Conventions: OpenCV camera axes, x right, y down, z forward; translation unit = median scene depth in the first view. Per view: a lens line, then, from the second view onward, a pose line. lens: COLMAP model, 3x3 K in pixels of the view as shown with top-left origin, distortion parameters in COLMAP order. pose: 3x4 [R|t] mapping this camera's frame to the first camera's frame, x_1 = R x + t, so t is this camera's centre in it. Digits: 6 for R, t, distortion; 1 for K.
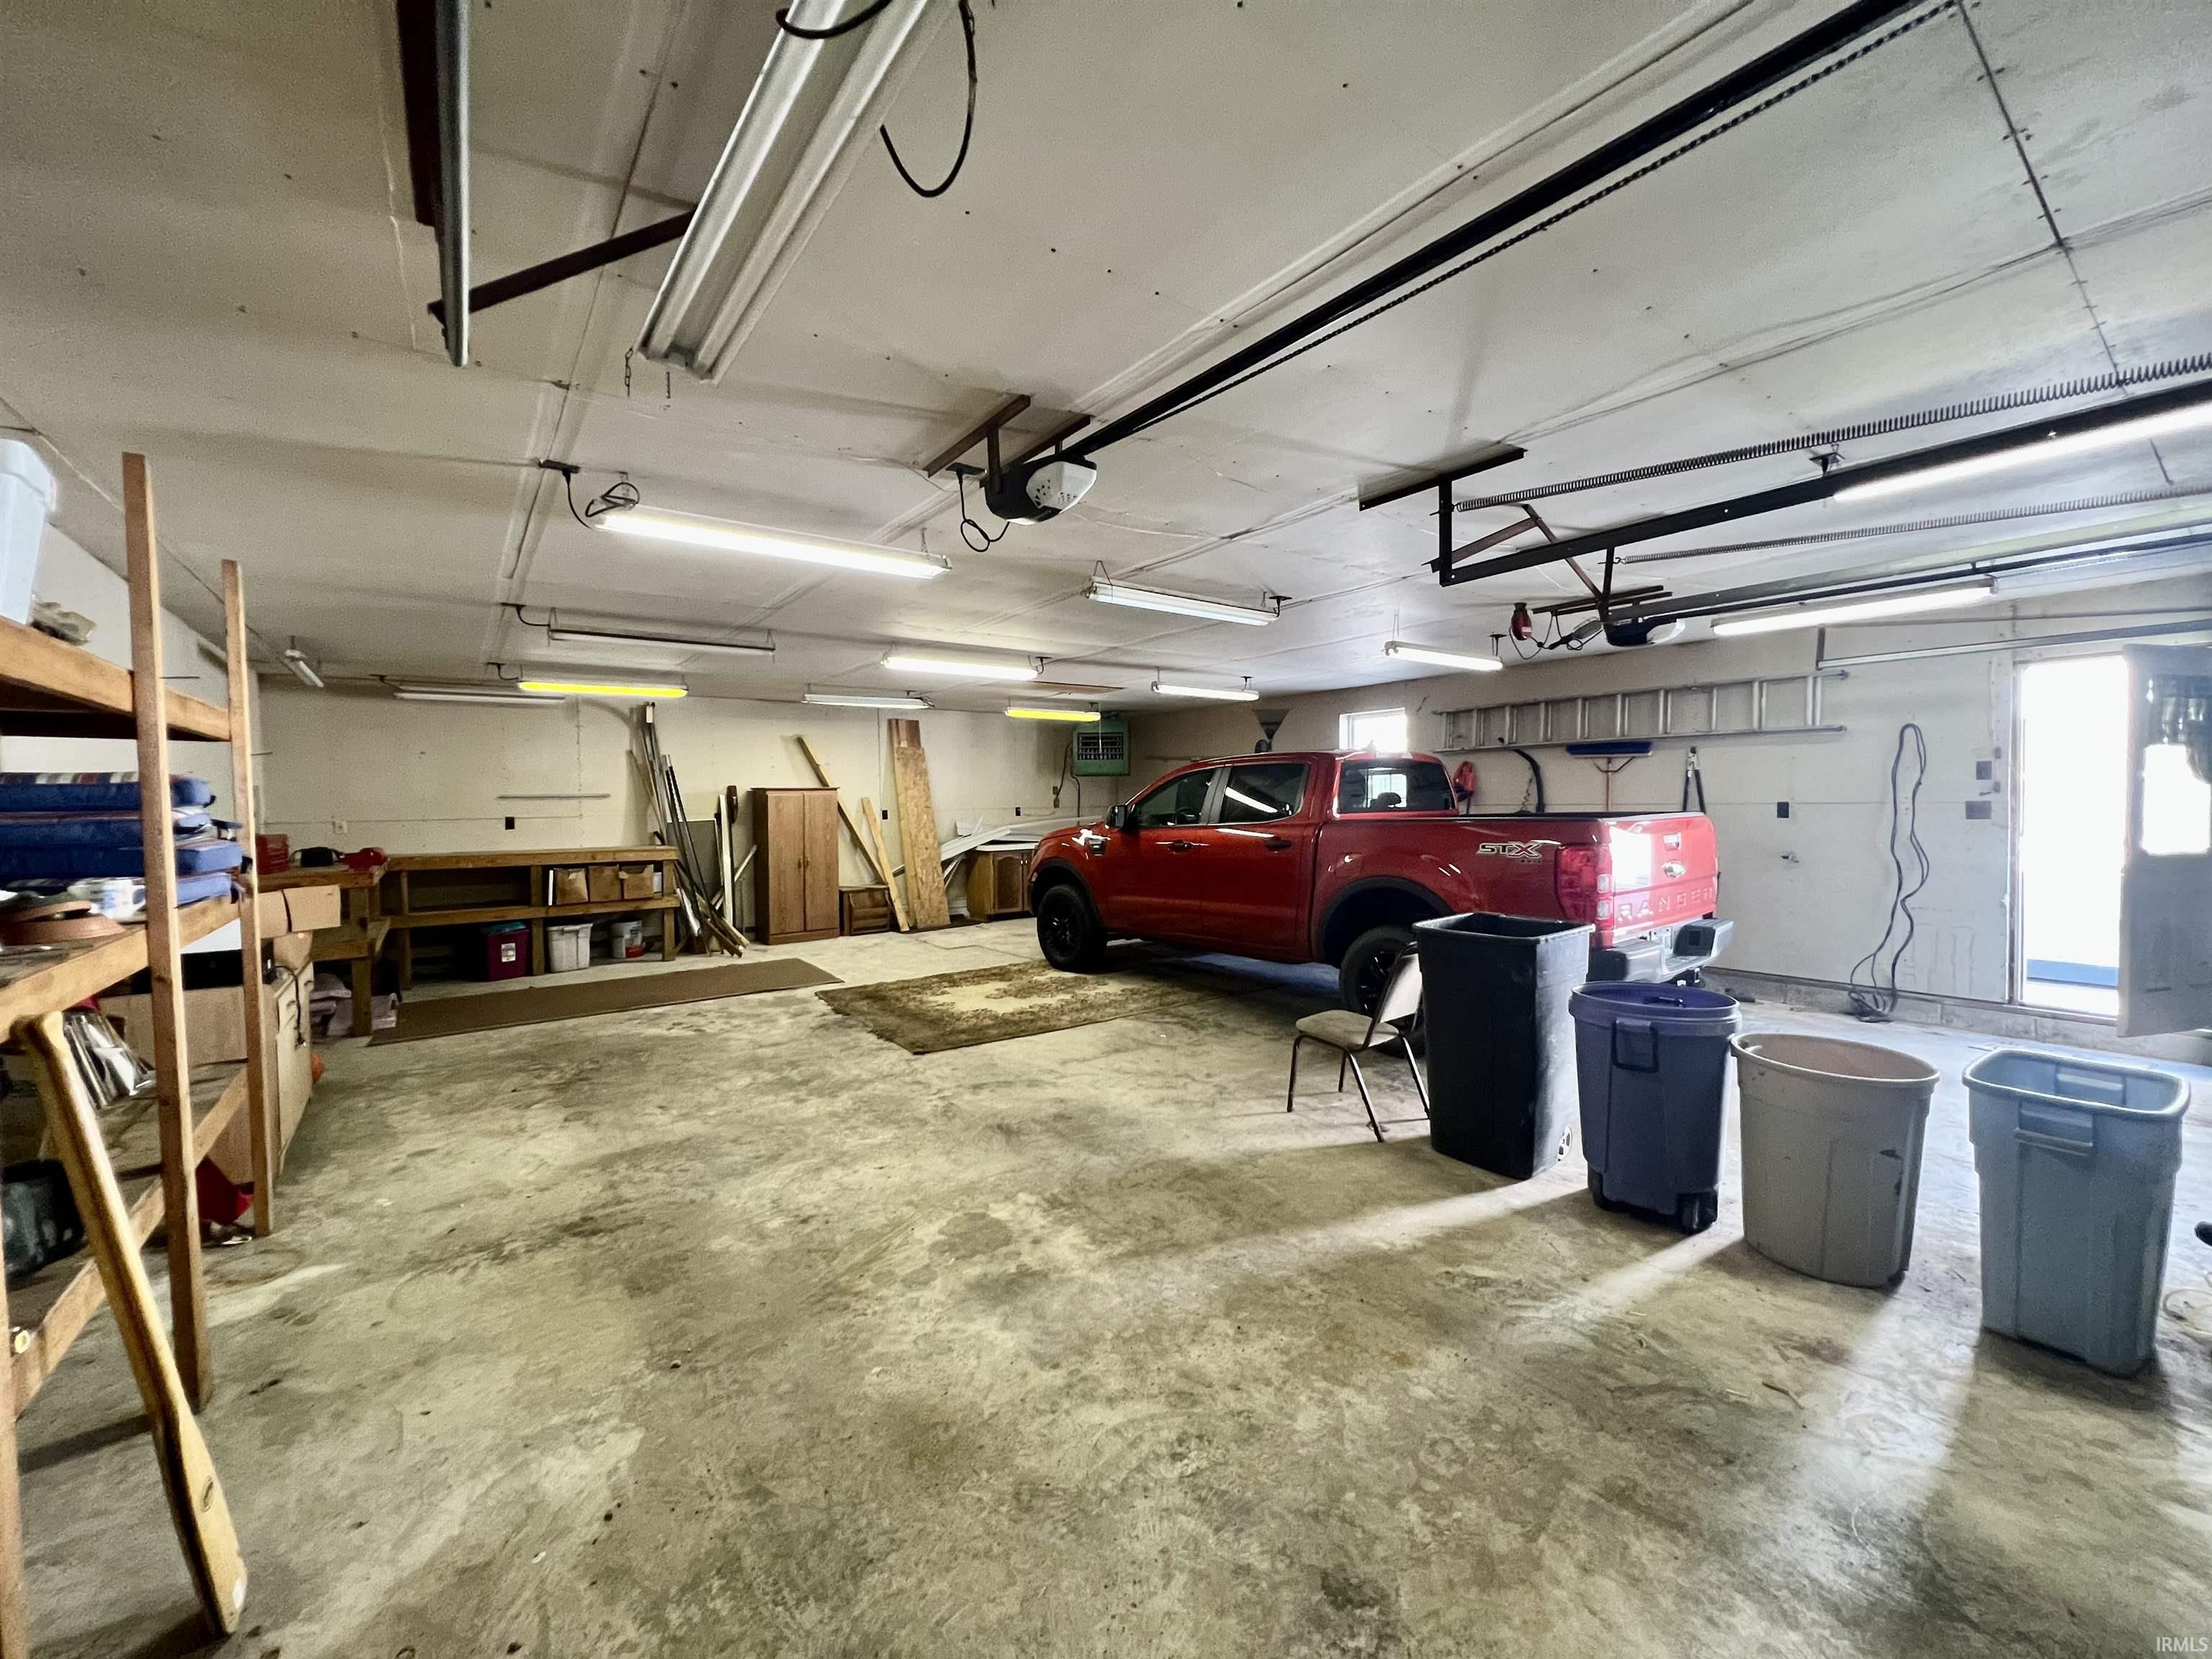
lens RADIAL K [[887.4, 0, 1106.0], [0, 887.4, 829.5], [0, 0, 1]] dist [-0.011698, -0.000088]
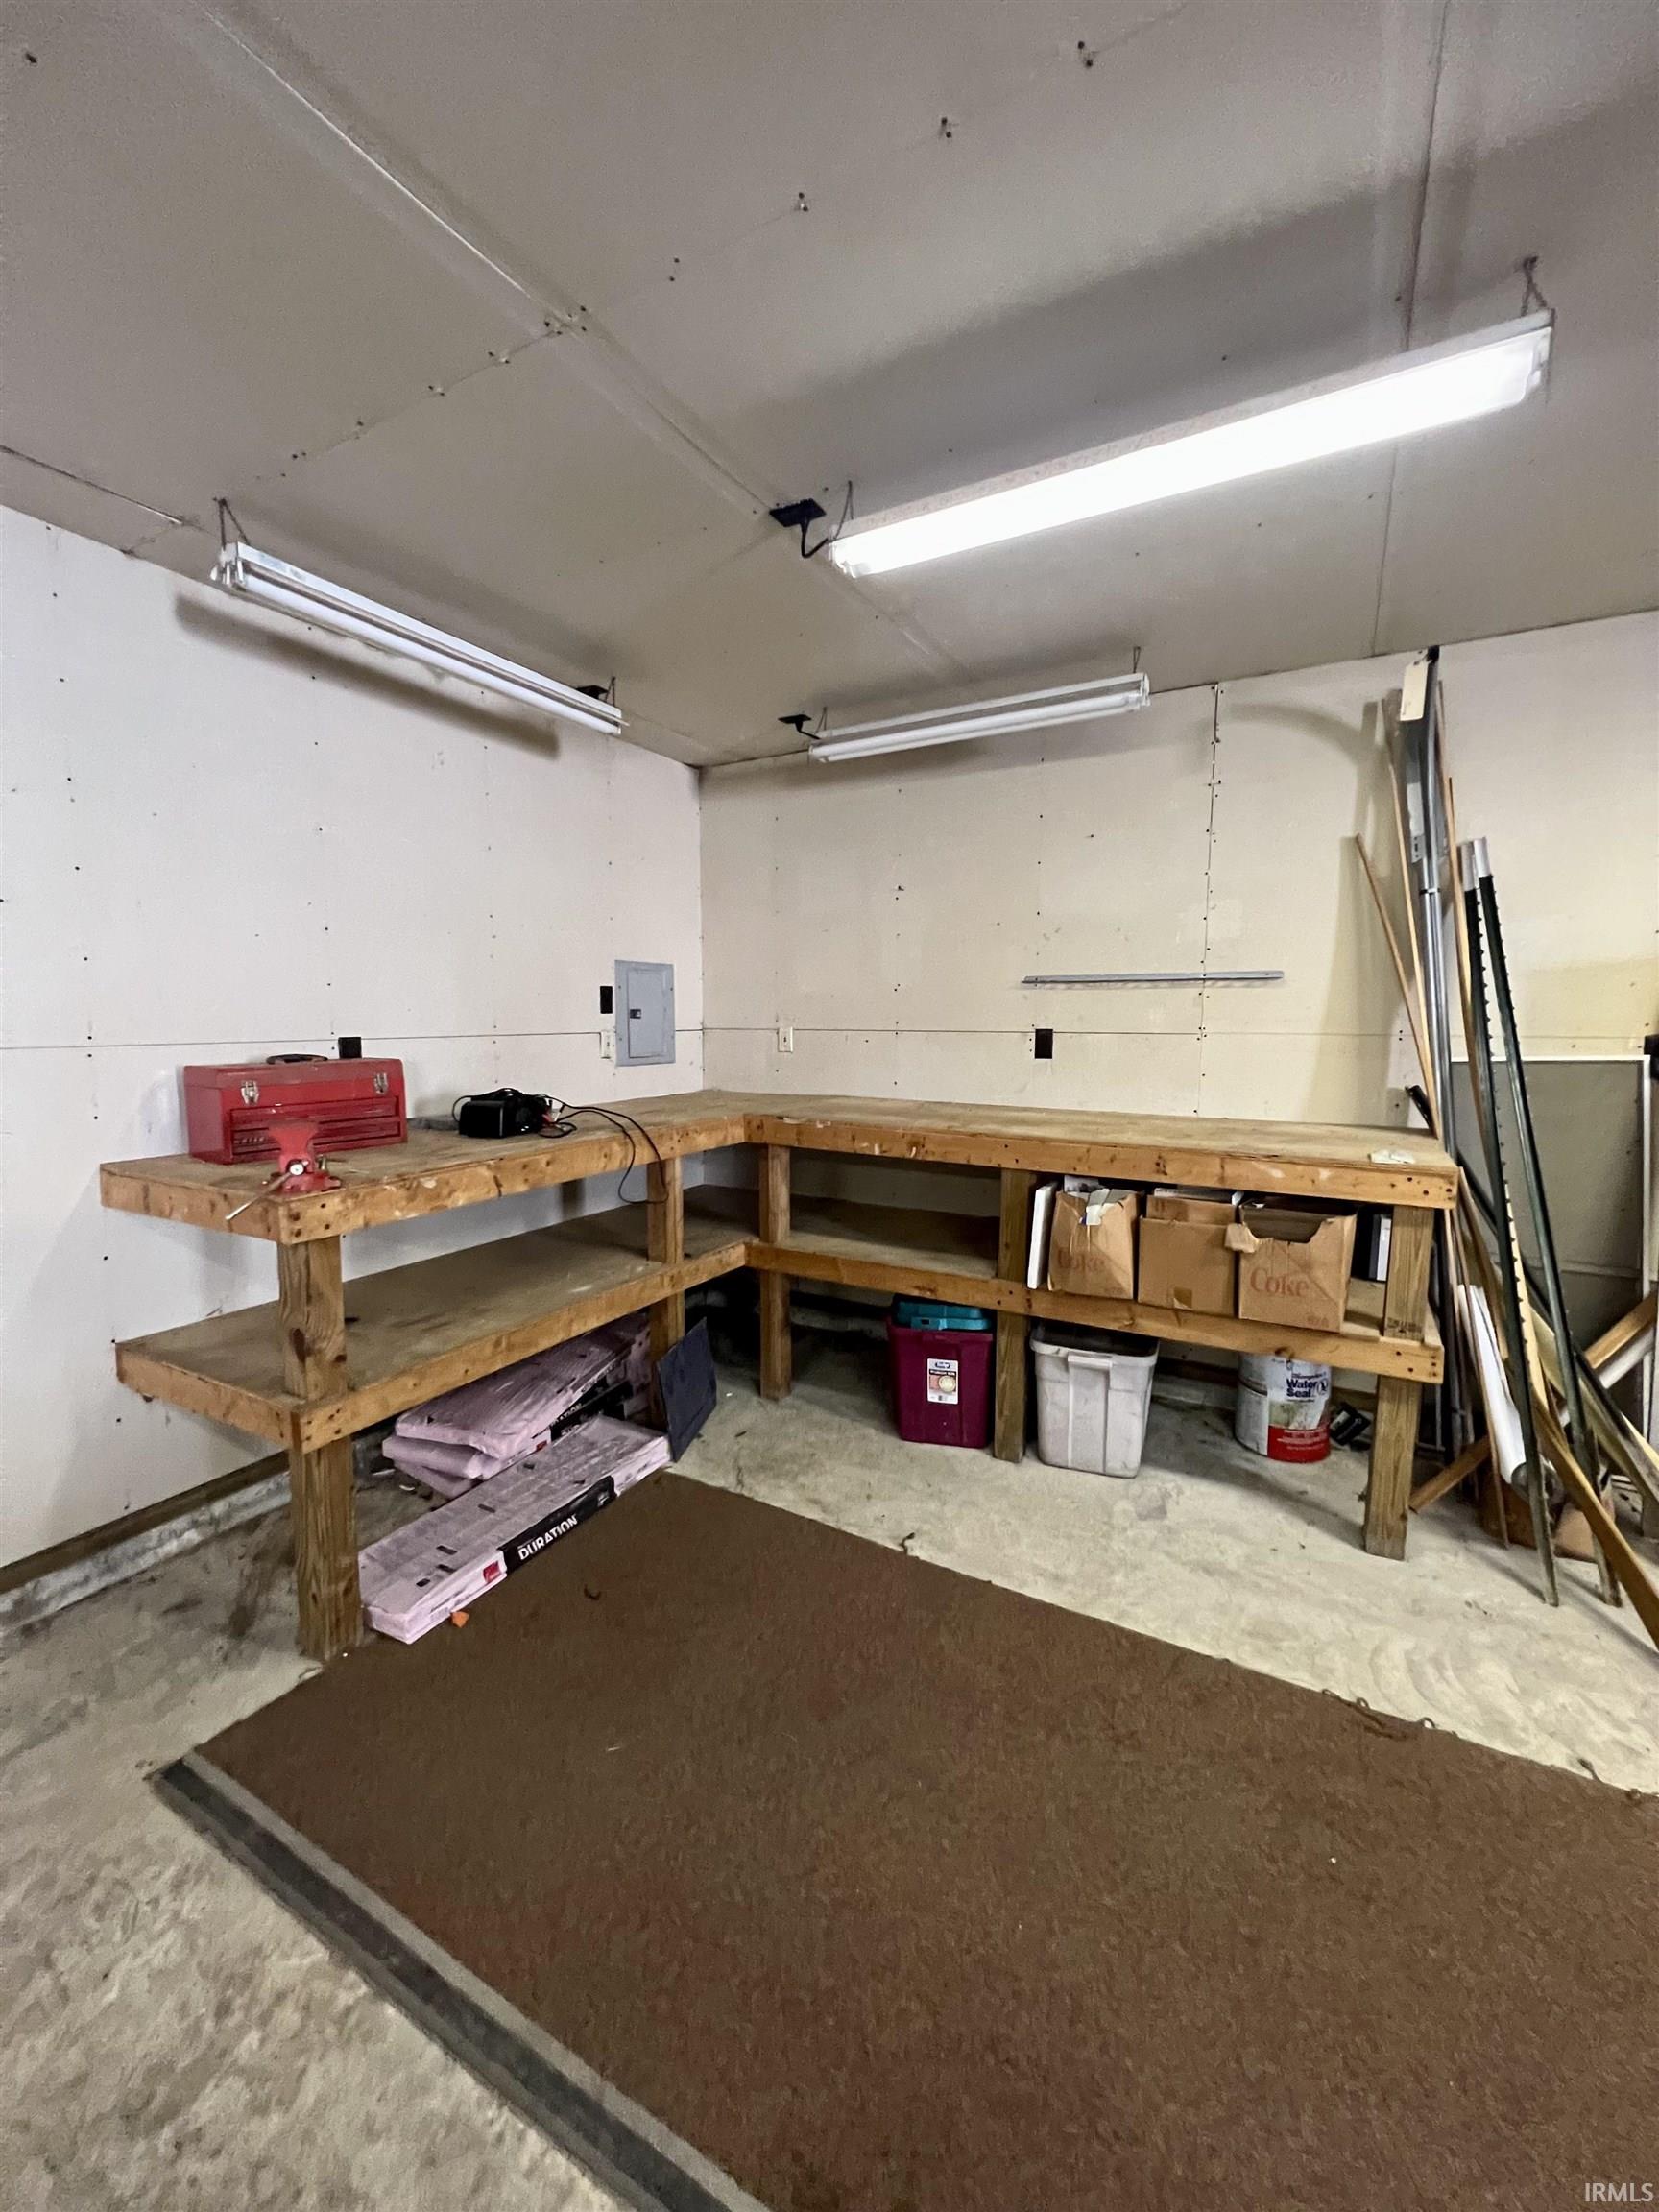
lens RADIAL K [[887.4, 0, 829.5], [0, 887.4, 1106.0], [0, 0, 1]] dist [-0.011698, -0.000088]
pose [[0.407192, 0.106561, -0.907105, -0.399913], [-0.037106, 0.994281, 0.100145, -0.019592], [0.912588, -0.007119, 0.408817, 0.890681]]
